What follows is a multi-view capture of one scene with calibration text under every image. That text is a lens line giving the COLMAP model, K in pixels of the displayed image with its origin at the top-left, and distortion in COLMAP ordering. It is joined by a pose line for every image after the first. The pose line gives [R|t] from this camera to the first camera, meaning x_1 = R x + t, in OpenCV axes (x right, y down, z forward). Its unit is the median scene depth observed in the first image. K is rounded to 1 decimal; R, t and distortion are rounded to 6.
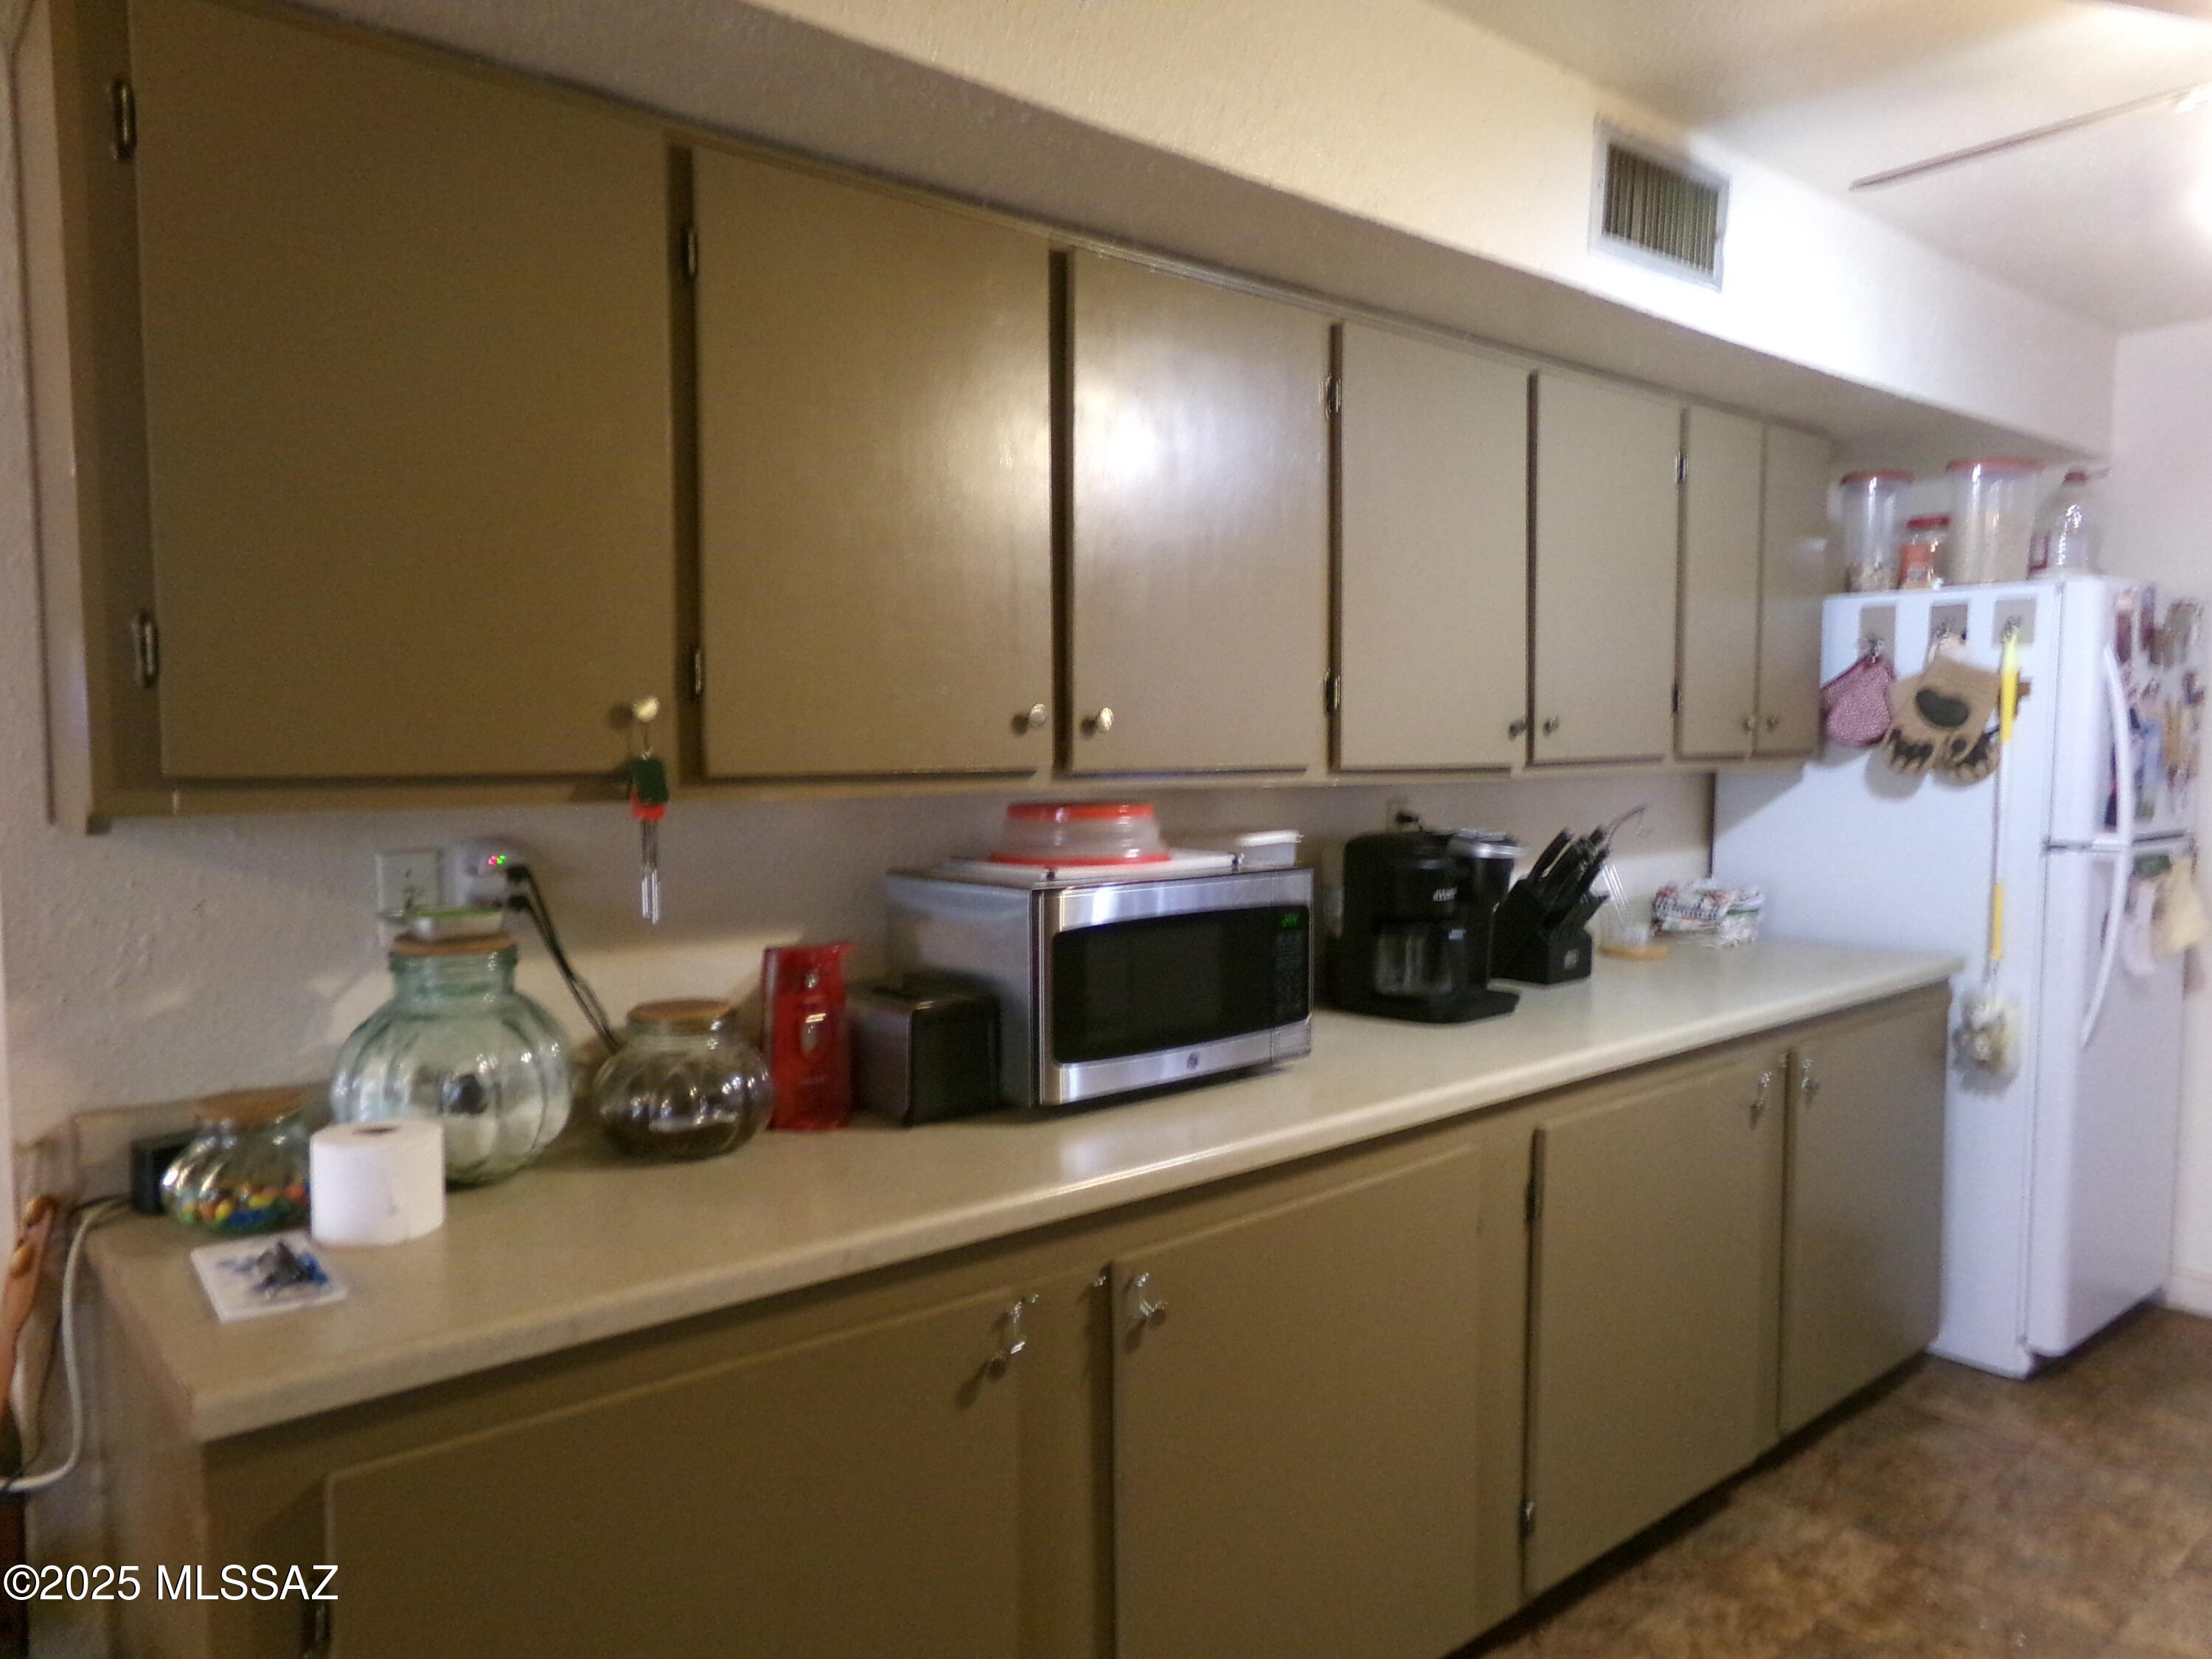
lens RADIAL K [[1496.1, 0, 1107.3], [0, 1496.1, 854.2], [0, 0, 1]] dist [-0.007819, 0.036986]
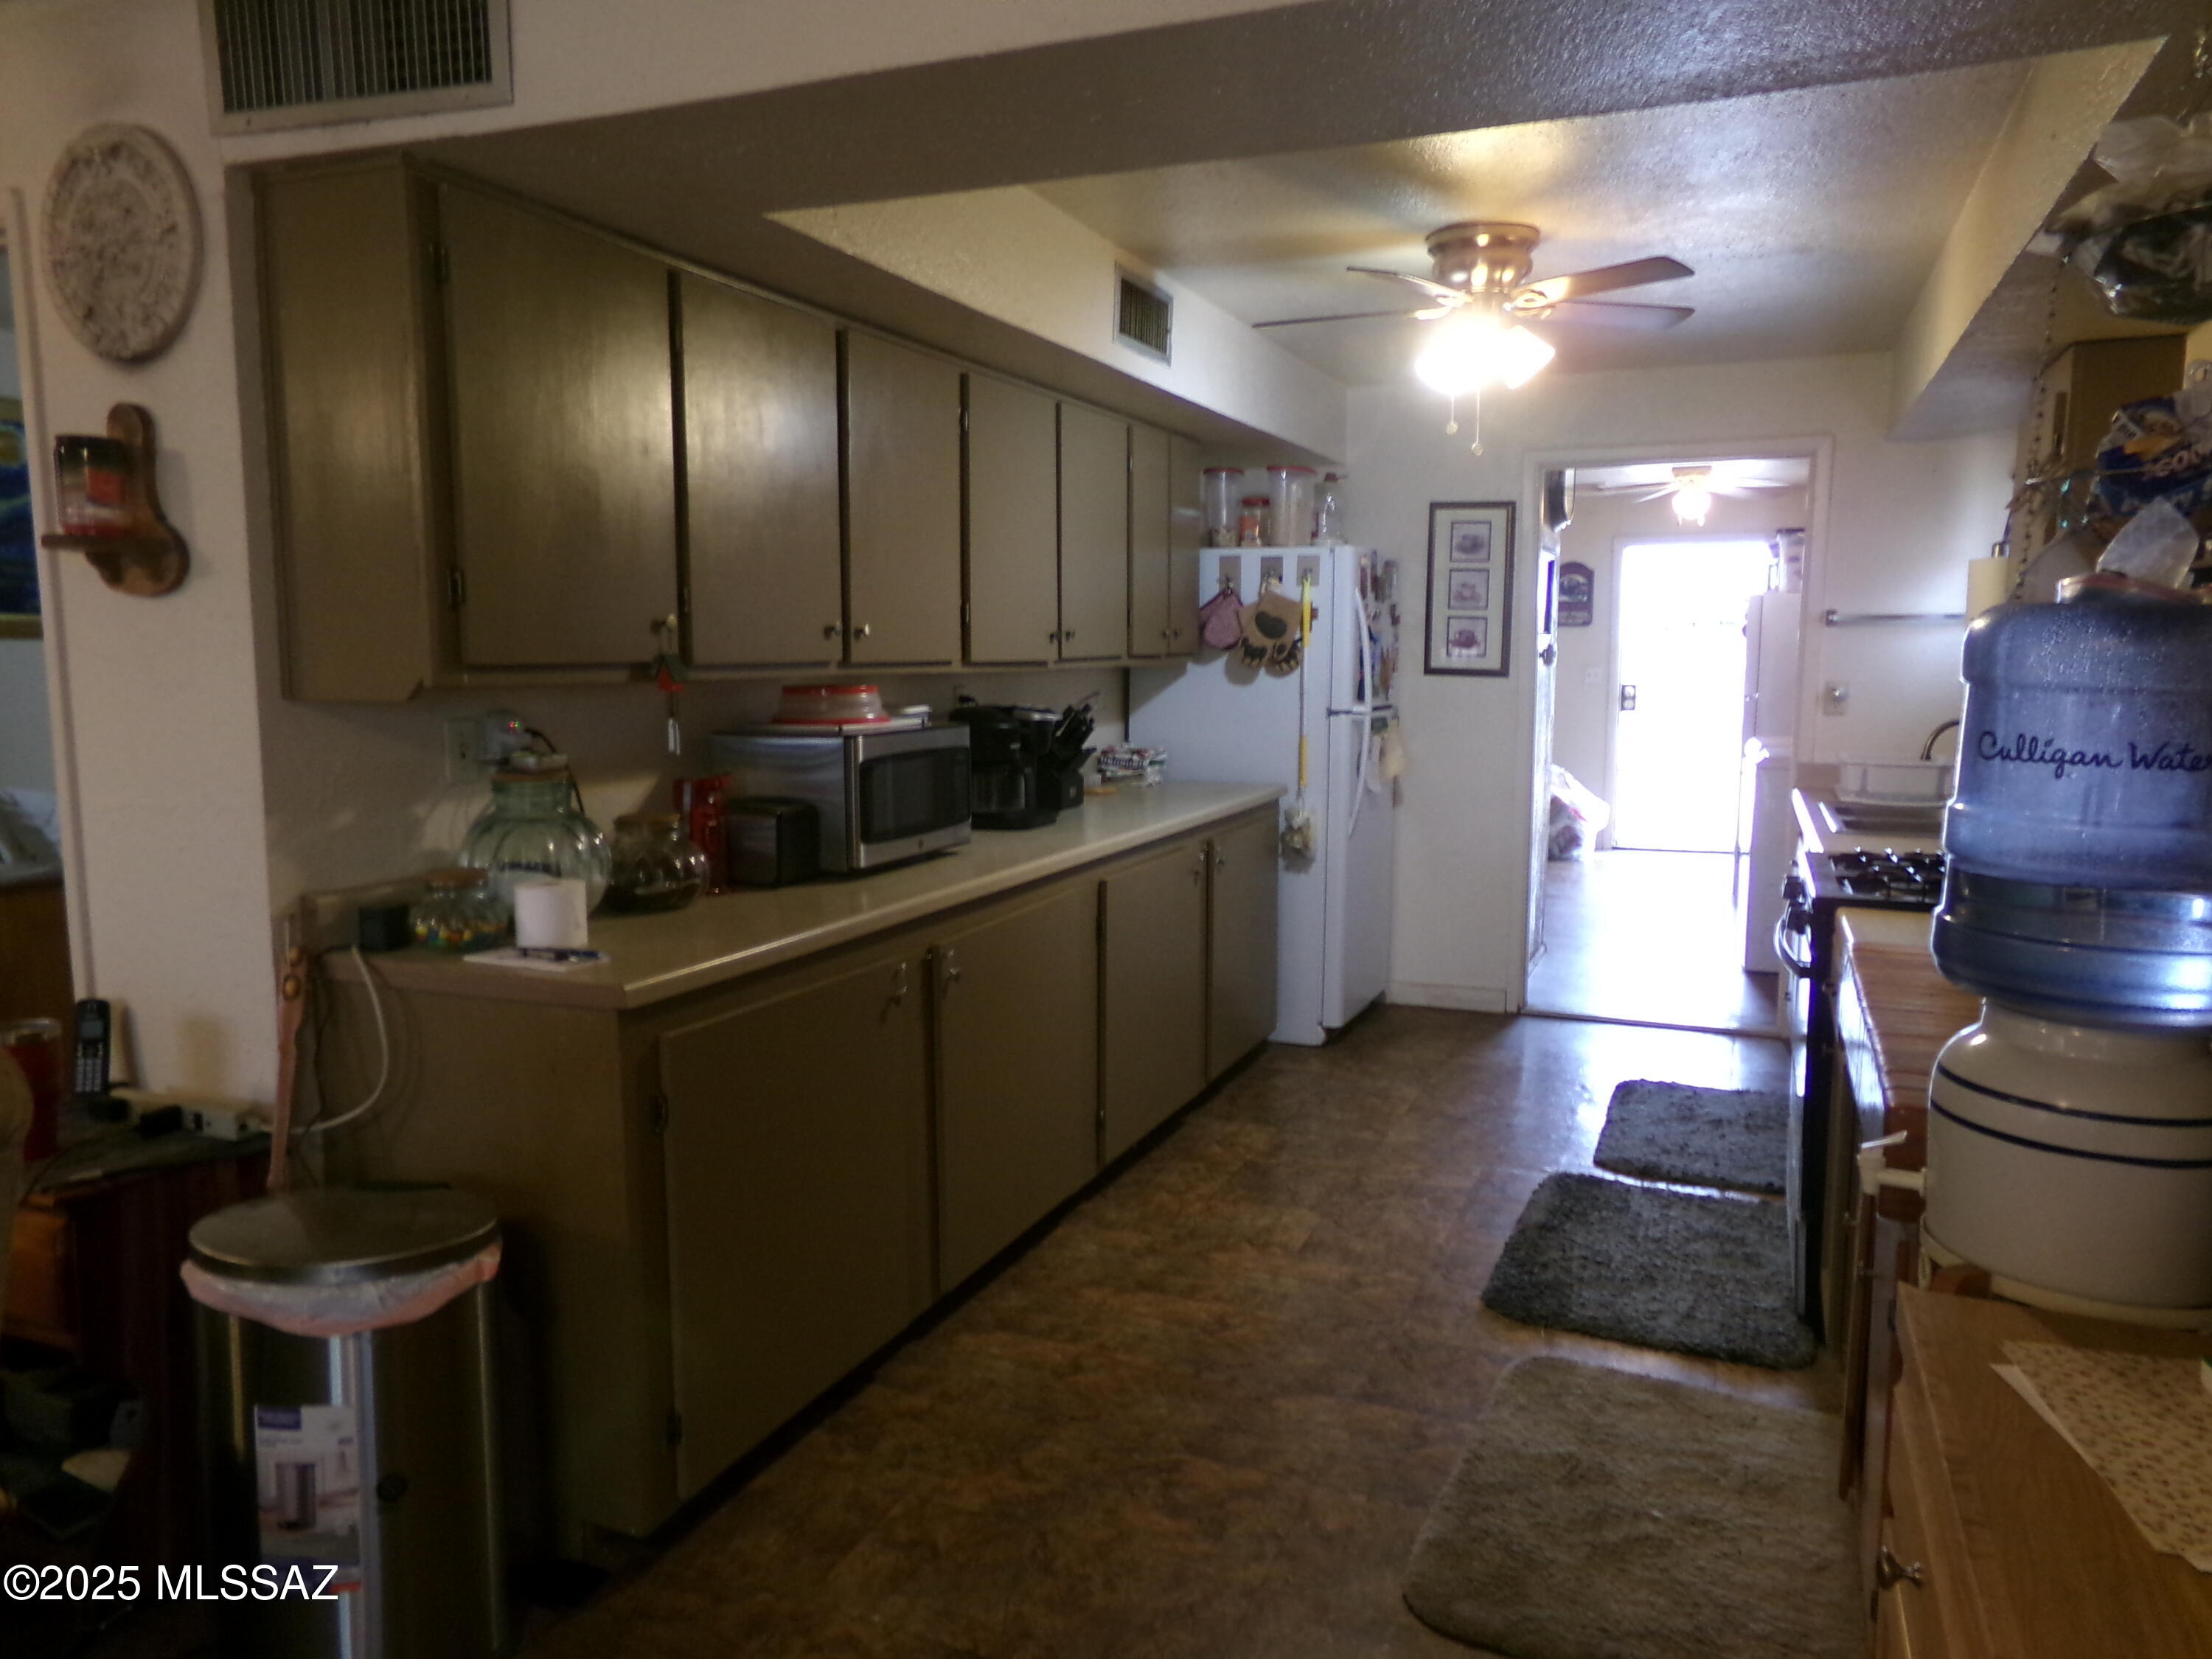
lens RADIAL K [[1525.9, 0, 1114.6], [0, 1525.9, 866.0], [0, 0, 1]] dist [-0.062376, 0.087850]
pose [[0.890699, -0.063410, 0.450150, -0.337674], [0.034449, 0.996791, 0.072249, 0.034383], [-0.453287, -0.048845, 0.890025, -0.371118]]
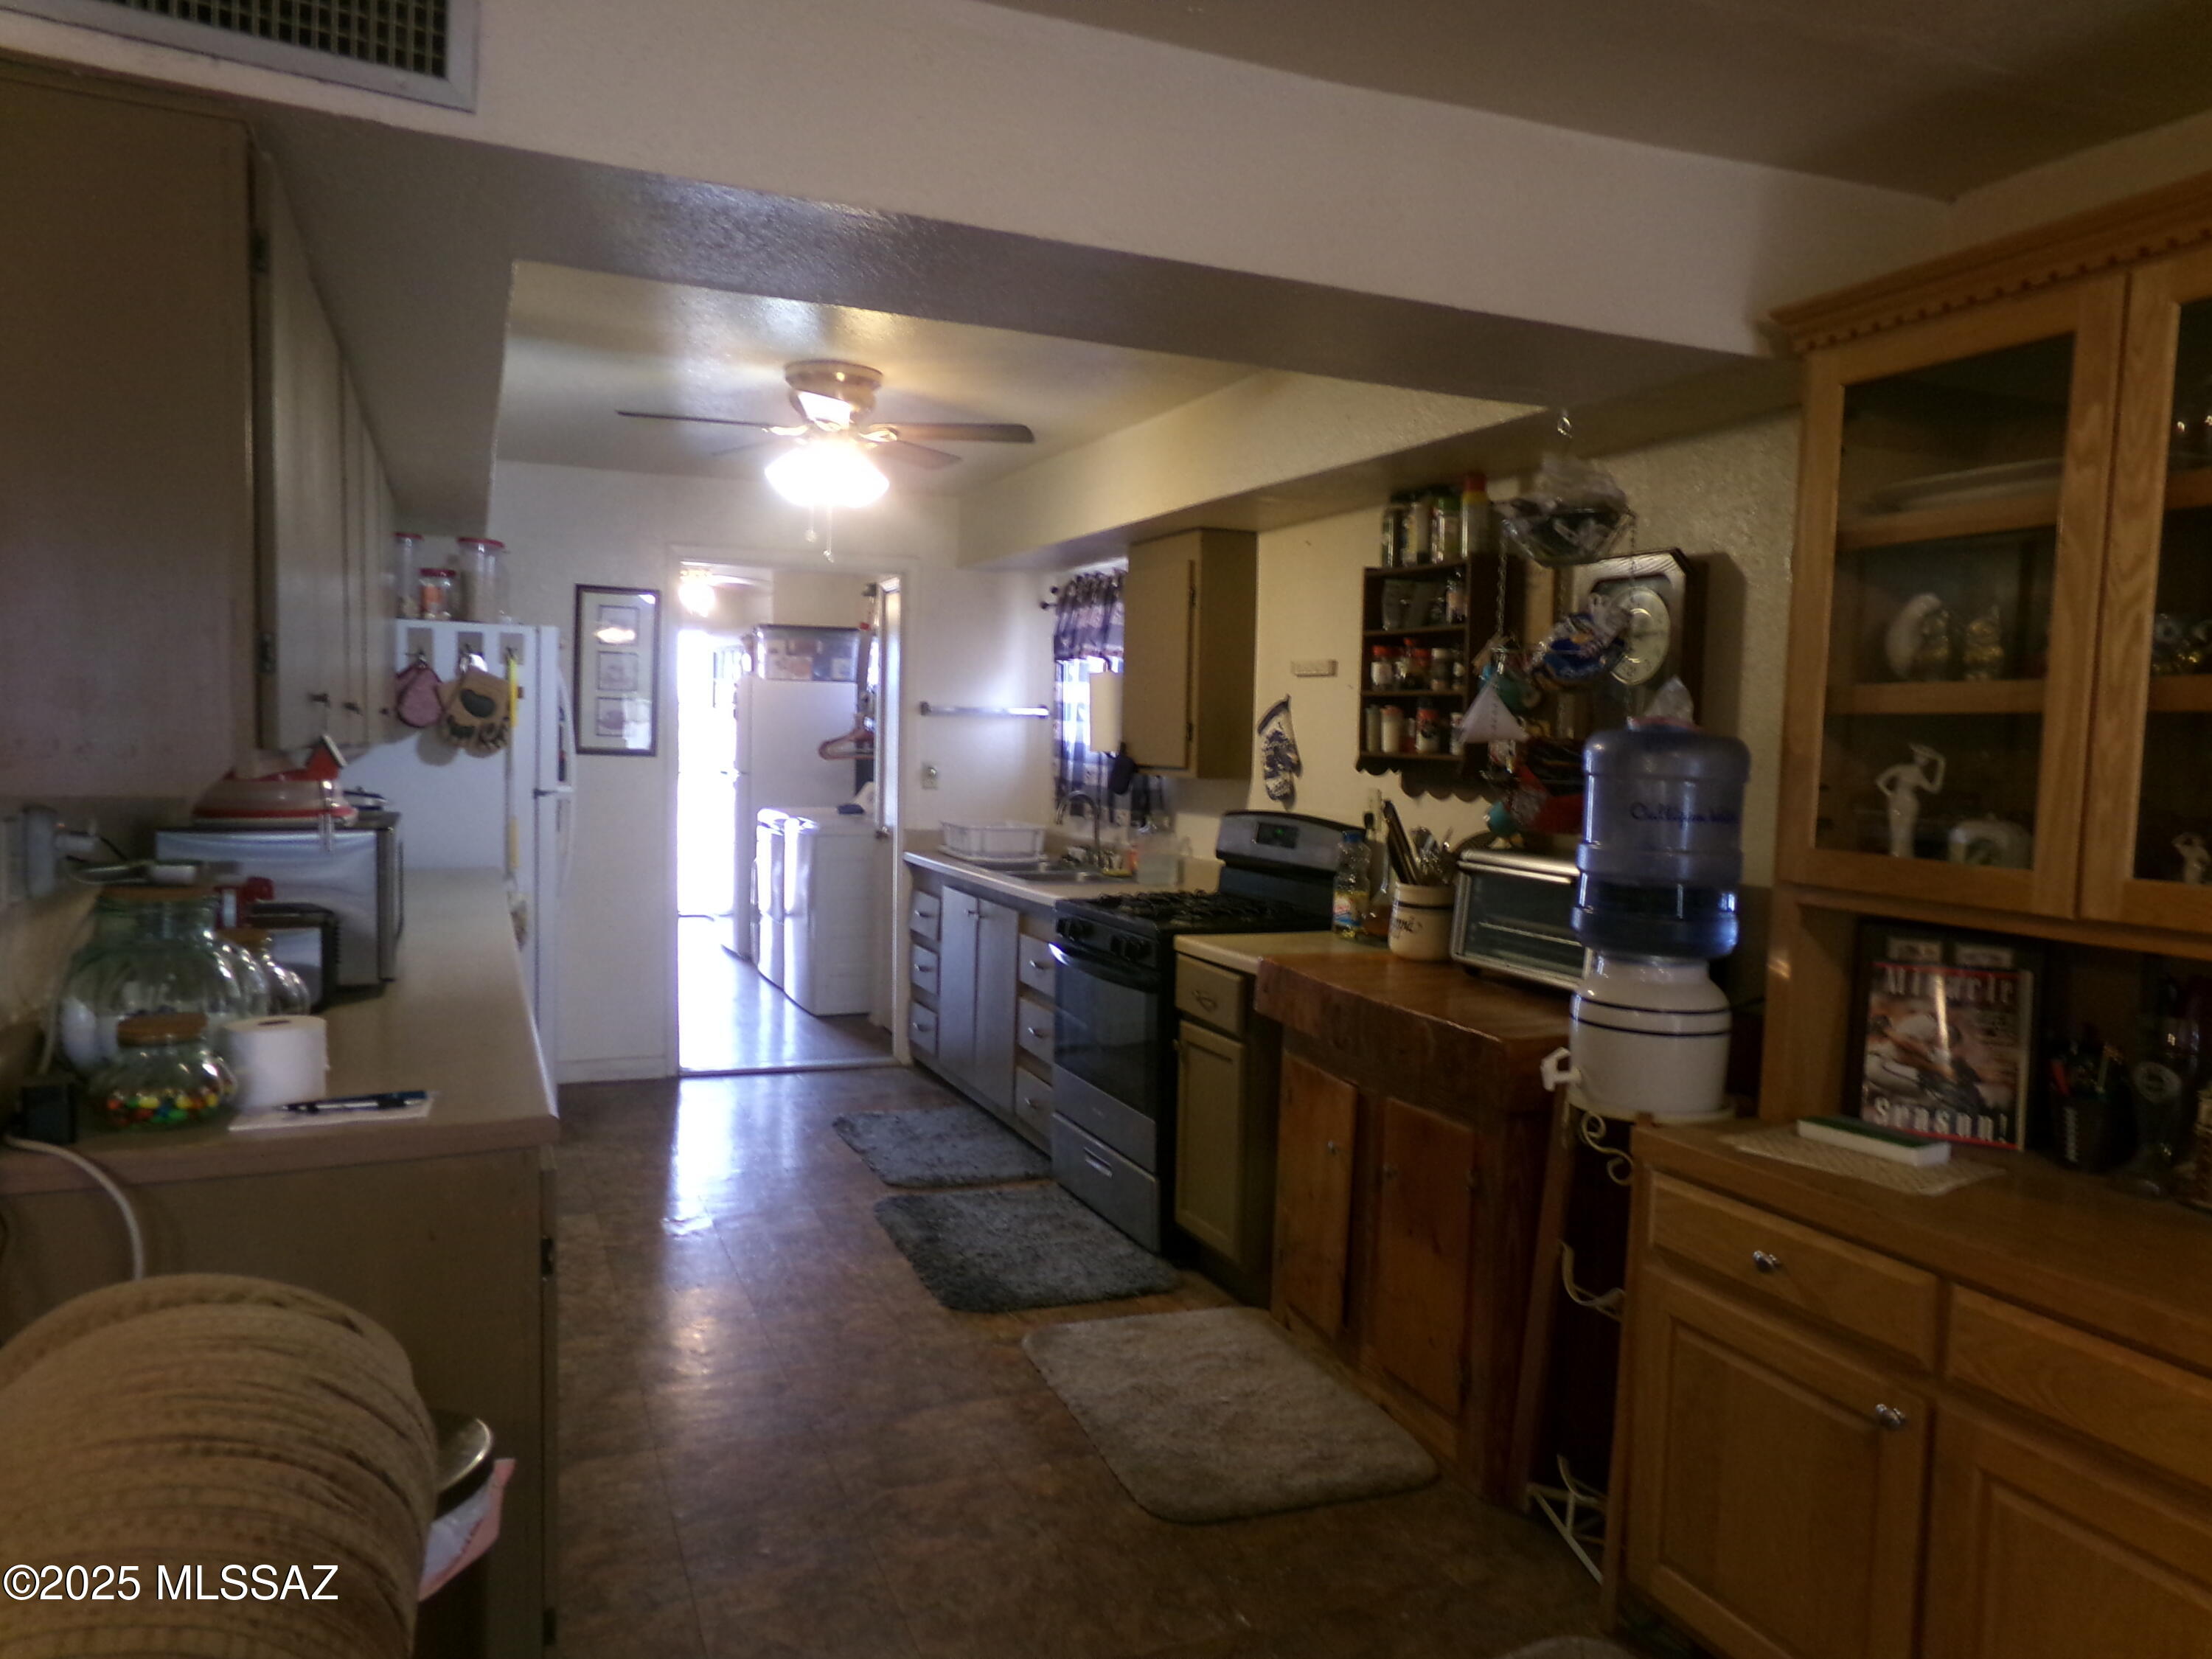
lens RADIAL K [[1525.9, 0, 1114.6], [0, 1525.9, 866.0], [0, 0, 1]] dist [-0.062376, 0.087850]
pose [[0.287490, -0.073409, 0.954966, -0.758867], [0.051395, 0.996804, 0.061153, 0.004651], [-0.956404, 0.031499, 0.290344, -0.038387]]
